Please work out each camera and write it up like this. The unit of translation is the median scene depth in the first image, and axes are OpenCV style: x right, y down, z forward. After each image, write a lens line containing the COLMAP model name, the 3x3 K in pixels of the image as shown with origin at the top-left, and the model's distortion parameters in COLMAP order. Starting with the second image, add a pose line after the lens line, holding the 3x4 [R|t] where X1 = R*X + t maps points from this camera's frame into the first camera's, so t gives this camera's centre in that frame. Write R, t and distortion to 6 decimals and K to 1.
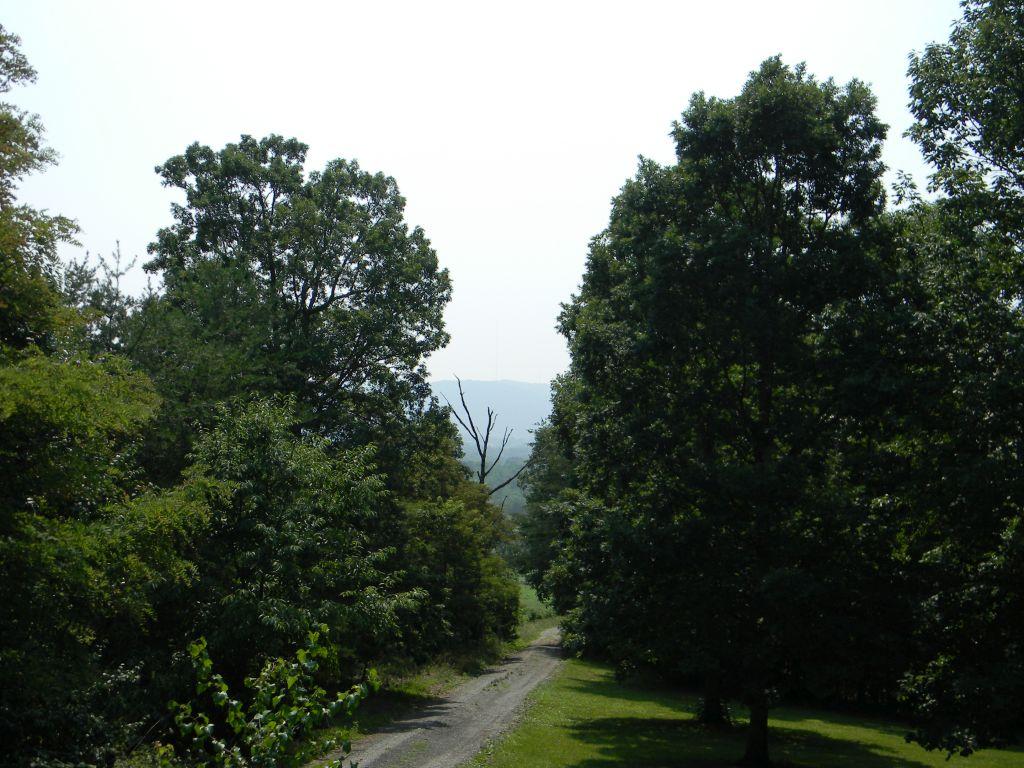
lens RADIAL K [[1250.5, 0, 506.3], [0, 1250.5, 377.7], [0, 0, 1]] dist [-0.031176, 0.000000]
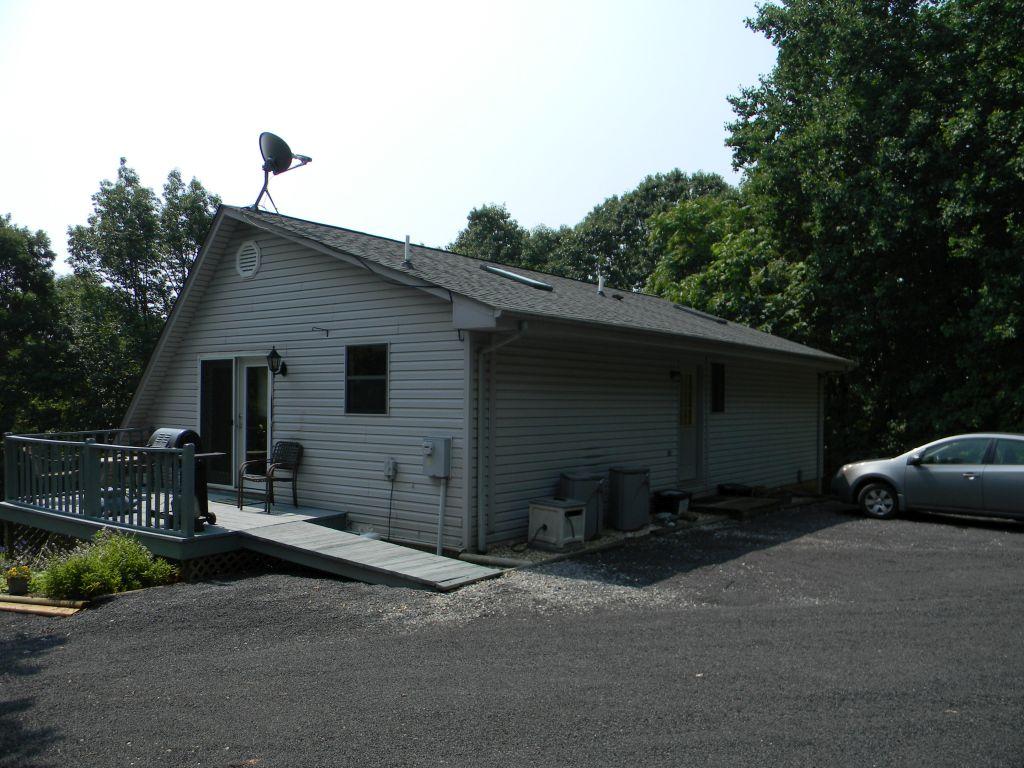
lens RADIAL K [[823.8, 0, 504.2], [0, 823.8, 387.4], [0, 0, 1]] dist [0.004275, -0.022454]
pose [[0.682310, 0.004153, 0.731052, -0.128562], [-0.024802, 0.999540, 0.017470, -0.011832], [-0.730643, -0.030052, 0.682099, -0.340656]]
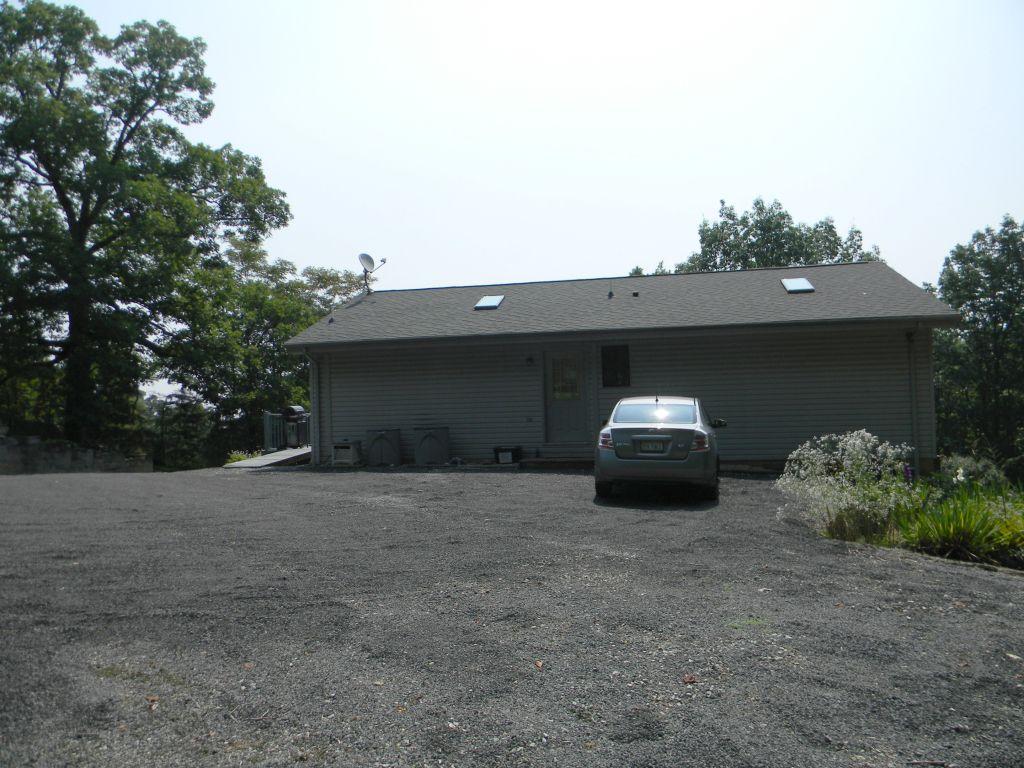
lens RADIAL K [[823.8, 0, 508.9], [0, 823.8, 416.6], [0, 0, 1]] dist [0.004275, -0.022454]
pose [[0.959117, -0.037432, -0.280523, 0.284257], [0.050585, 0.997927, 0.039792, -0.000813], [0.278451, -0.052356, 0.959022, -0.599127]]
